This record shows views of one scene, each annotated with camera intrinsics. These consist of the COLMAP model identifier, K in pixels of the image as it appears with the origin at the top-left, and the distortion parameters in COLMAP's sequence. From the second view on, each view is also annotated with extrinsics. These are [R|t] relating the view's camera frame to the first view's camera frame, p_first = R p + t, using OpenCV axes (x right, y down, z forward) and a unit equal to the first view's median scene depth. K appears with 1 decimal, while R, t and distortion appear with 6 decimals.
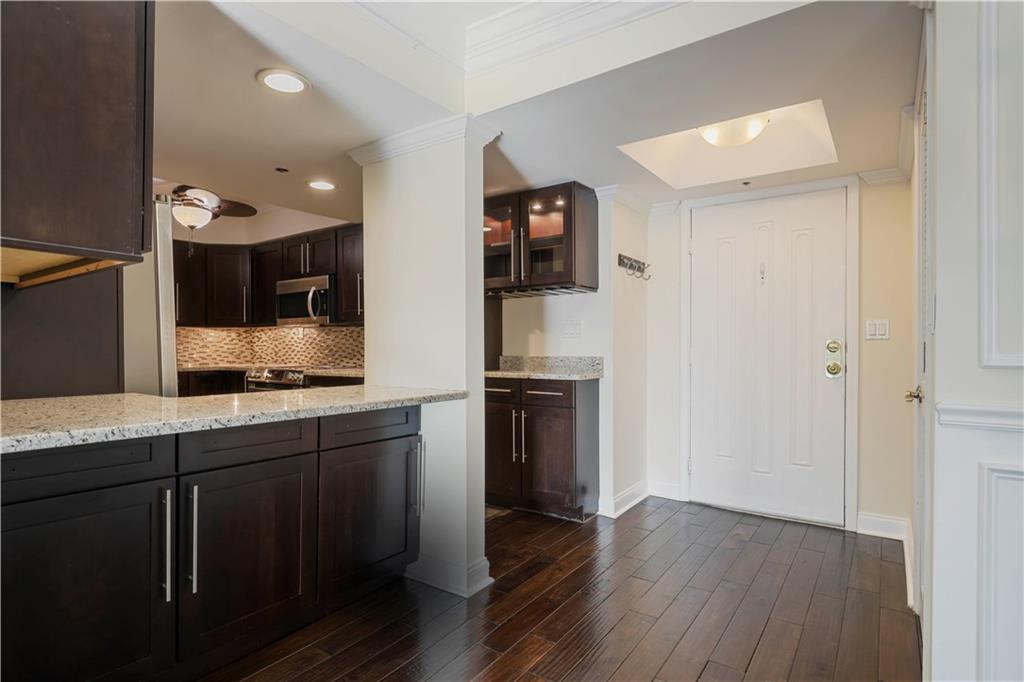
lens RADIAL K [[537.2, 0, 512.0], [0, 537.2, 341.0], [0, 0, 1]] dist [-0.000353, -0.000382]
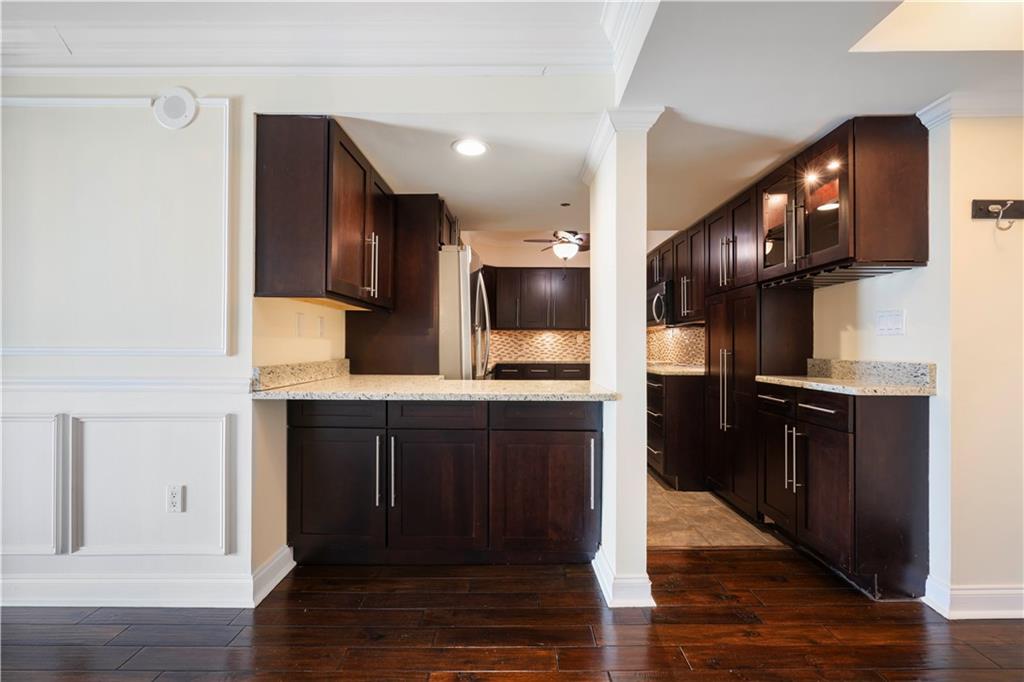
lens RADIAL K [[459.4, 0, 512.0], [0, 459.4, 341.0], [0, 0, 1]] dist [0.012396, -0.000160]
pose [[0.575636, -0.005240, -0.817689, 0.346295], [0.006295, 0.999978, -0.001977, -0.000447], [0.817682, -0.004010, 0.575656, 0.262262]]
